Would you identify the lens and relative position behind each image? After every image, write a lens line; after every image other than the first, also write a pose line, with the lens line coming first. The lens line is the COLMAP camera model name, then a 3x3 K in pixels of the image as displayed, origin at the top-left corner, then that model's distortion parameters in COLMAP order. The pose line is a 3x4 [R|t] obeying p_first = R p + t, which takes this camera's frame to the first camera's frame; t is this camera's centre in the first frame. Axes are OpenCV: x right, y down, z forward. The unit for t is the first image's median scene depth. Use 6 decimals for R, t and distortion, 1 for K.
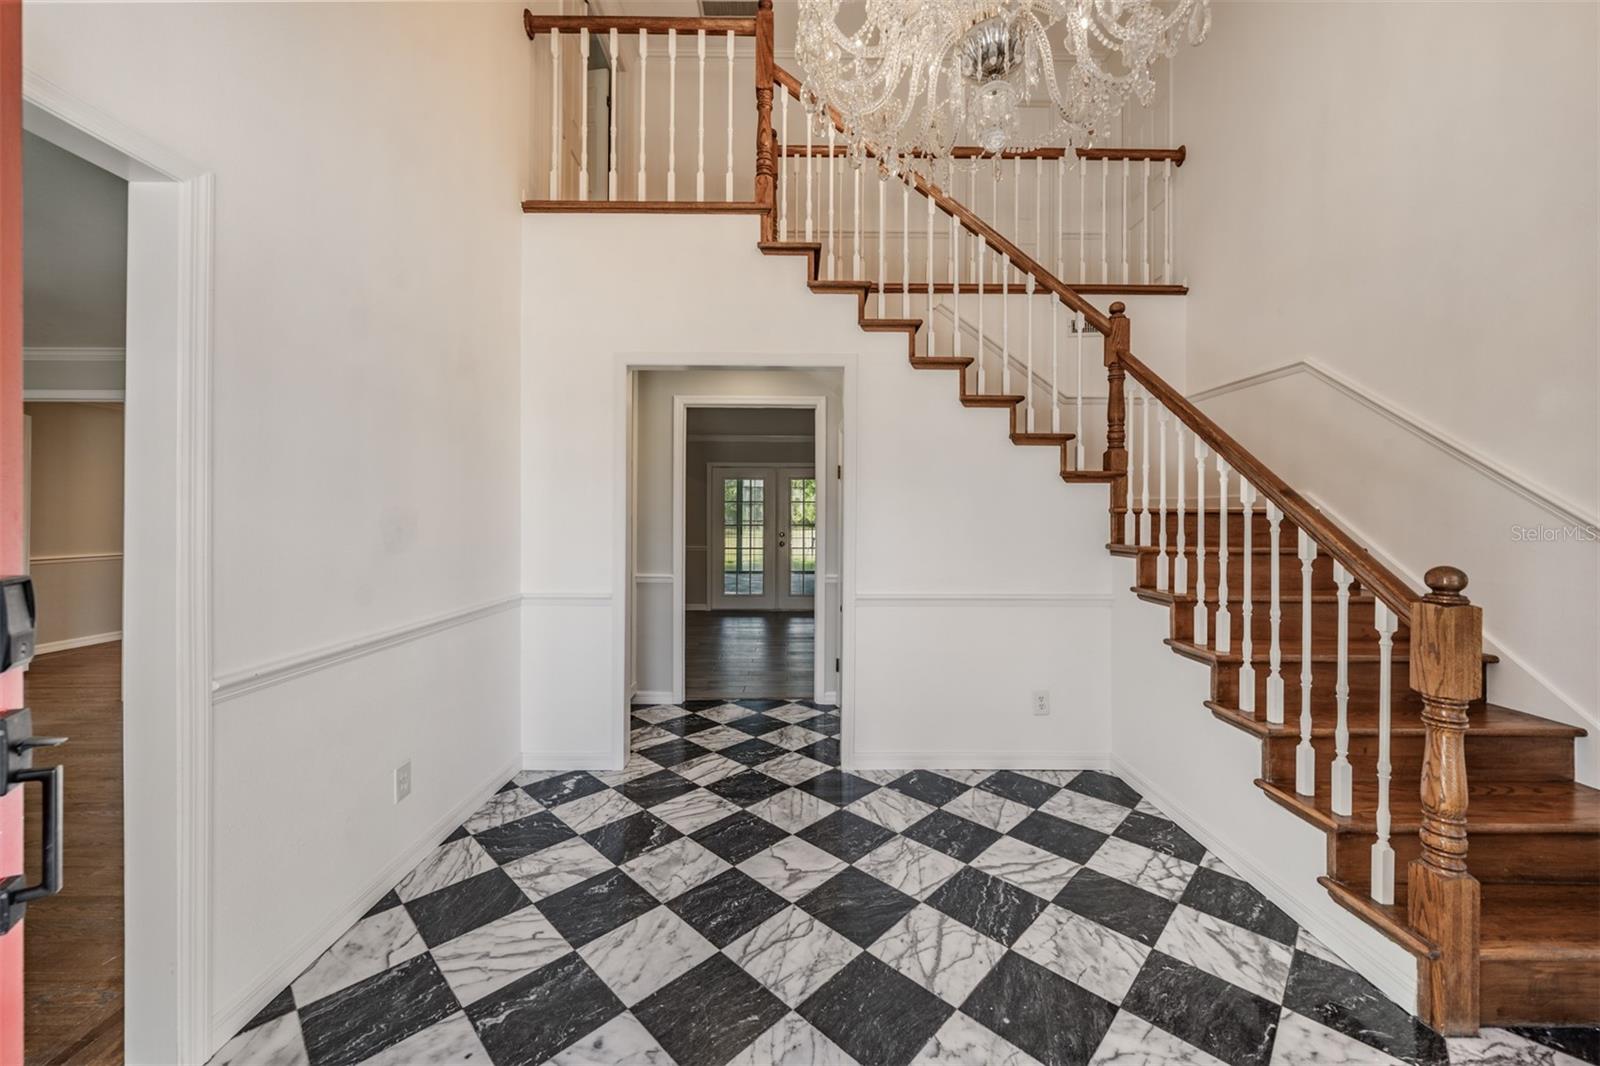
lens RADIAL K [[602.2, 0, 800.5], [0, 602.2, 514.7], [0, 0, 1]] dist [-0.000254, -0.000245]
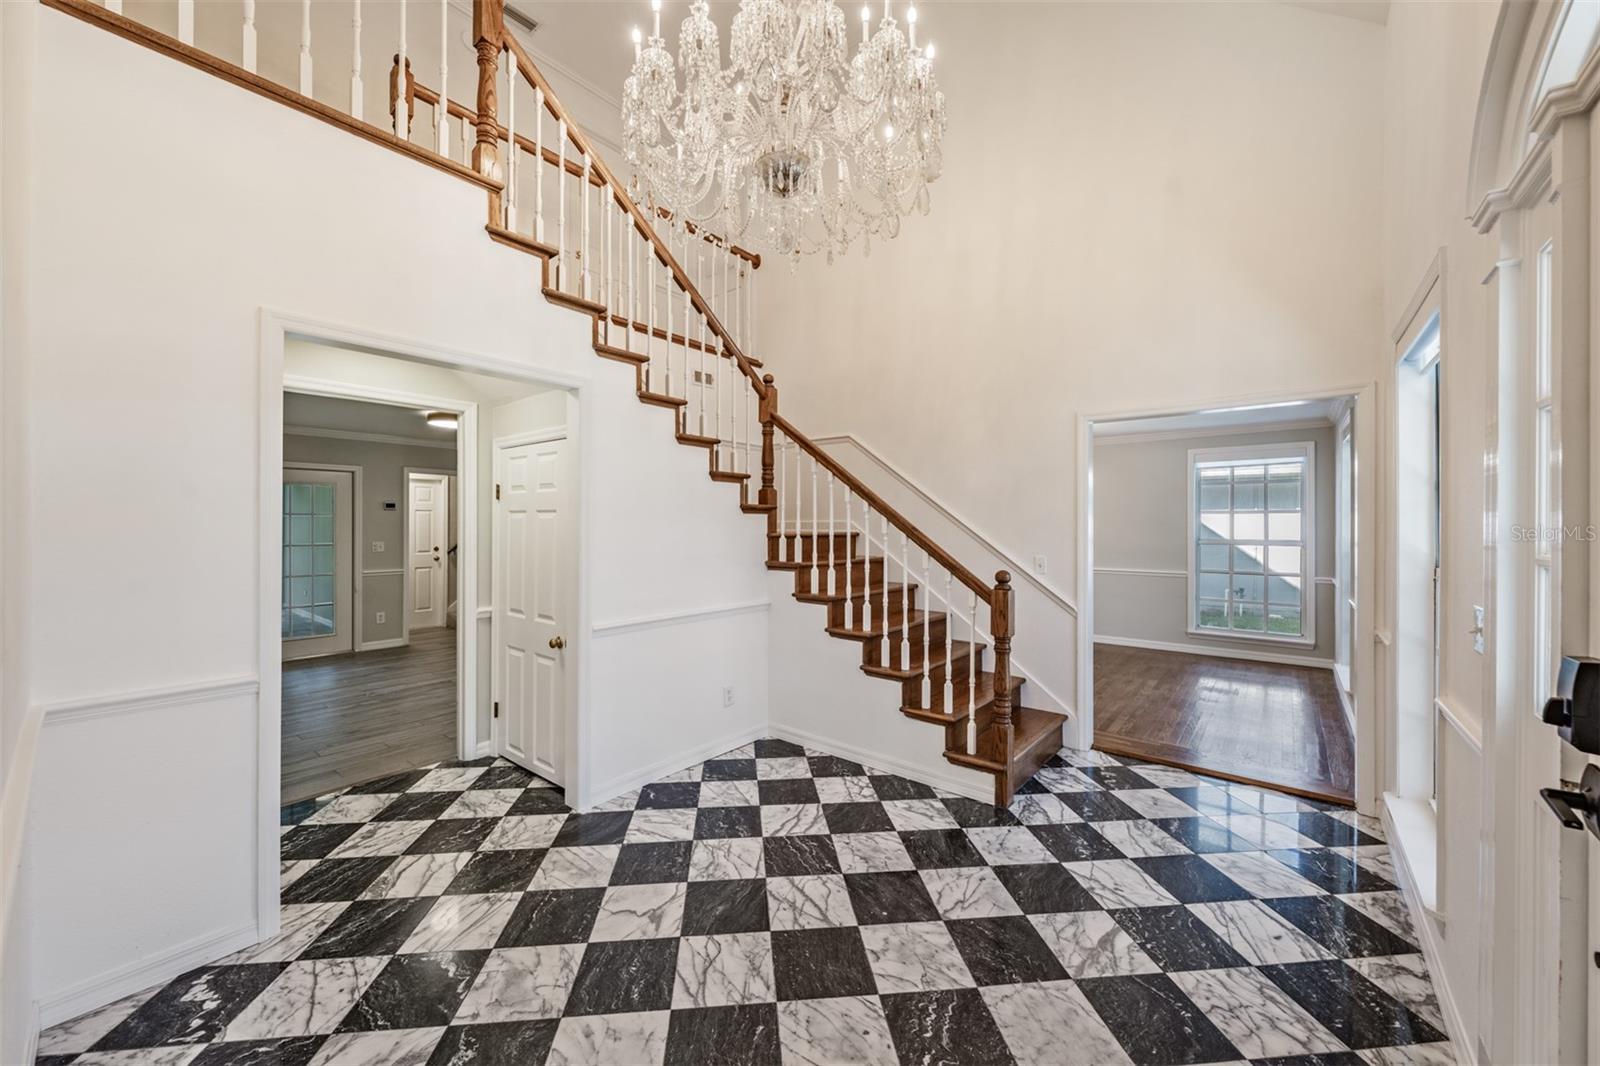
lens RADIAL K [[594.1, 0, 790.1], [0, 594.1, 519.5], [0, 0, 1]] dist [-0.001175, -0.000388]
pose [[0.644301, 0.005454, 0.764753, -0.501730], [-0.002396, 0.999984, -0.005113, -0.040283], [-0.764768, 0.001462, 0.644304, 0.160429]]
